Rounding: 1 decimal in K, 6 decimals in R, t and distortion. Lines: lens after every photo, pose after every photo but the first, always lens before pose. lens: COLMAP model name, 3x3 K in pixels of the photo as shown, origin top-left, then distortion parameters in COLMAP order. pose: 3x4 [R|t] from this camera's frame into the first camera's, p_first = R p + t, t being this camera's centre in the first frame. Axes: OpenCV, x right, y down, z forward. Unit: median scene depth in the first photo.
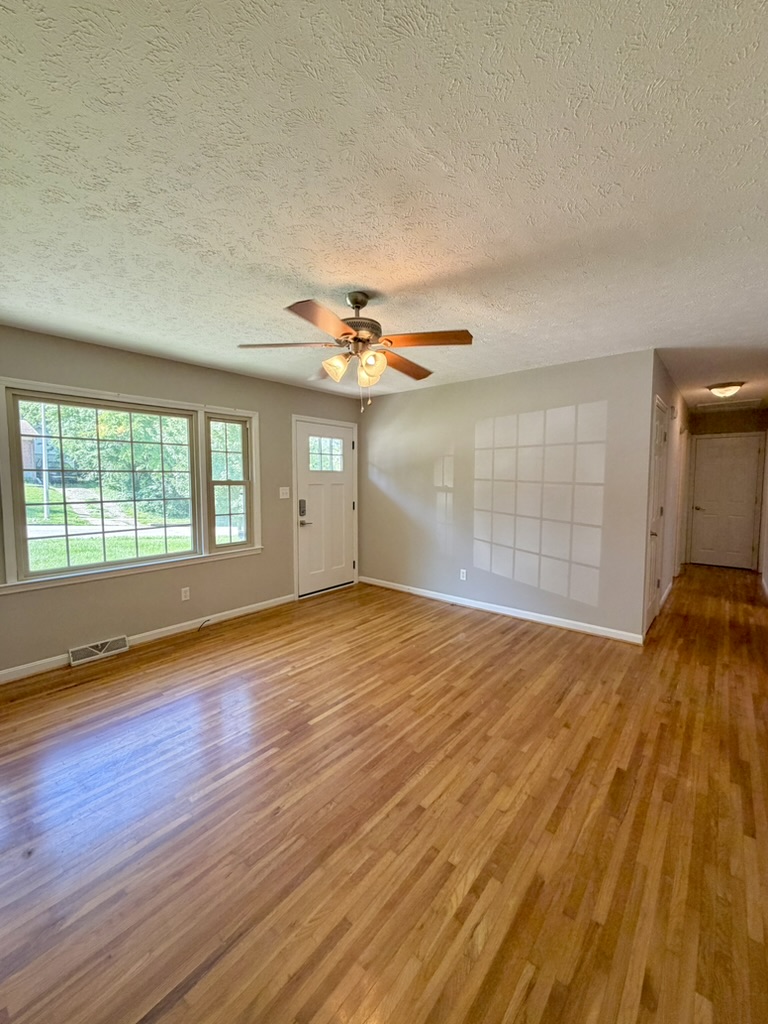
lens RADIAL K [[408.9, 0, 383.9], [0, 408.9, 511.5], [0, 0, 1]] dist [0.000174, 0.000030]
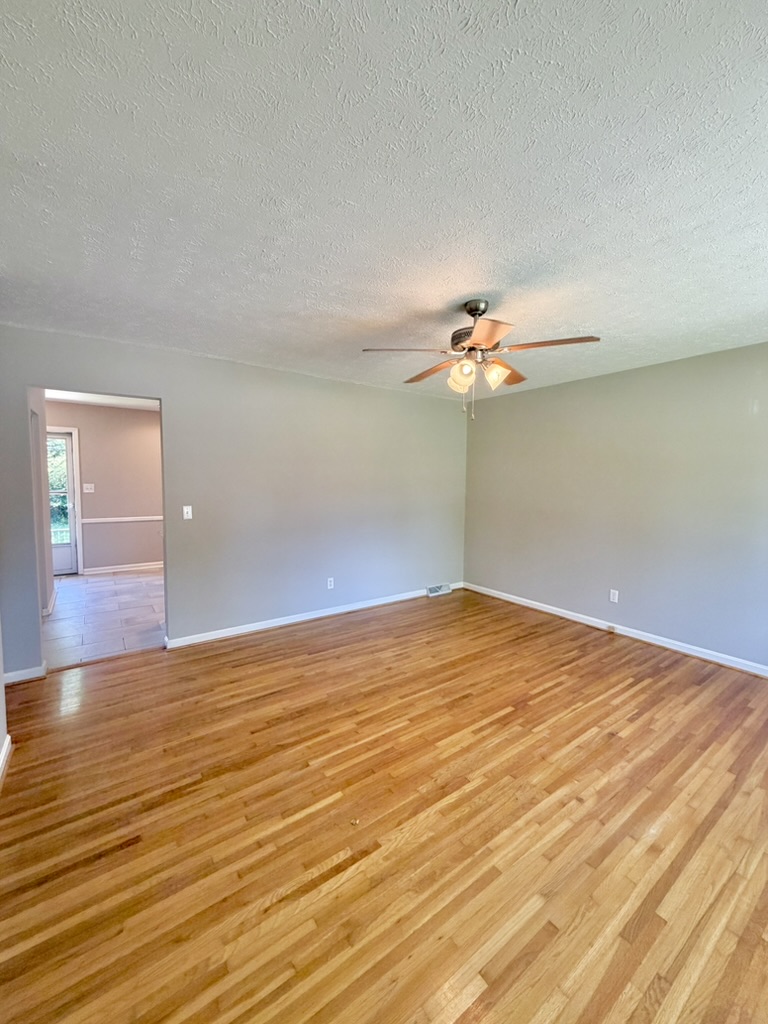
lens RADIAL K [[408.9, 0, 383.4], [0, 408.9, 512.4], [0, 0, 1]] dist [0.000174, 0.000030]
pose [[-0.968863, -0.029562, 0.245825, -0.083474], [0.009830, 0.987471, 0.157493, -0.150161], [-0.247401, 0.155006, -0.956434, 1.718431]]
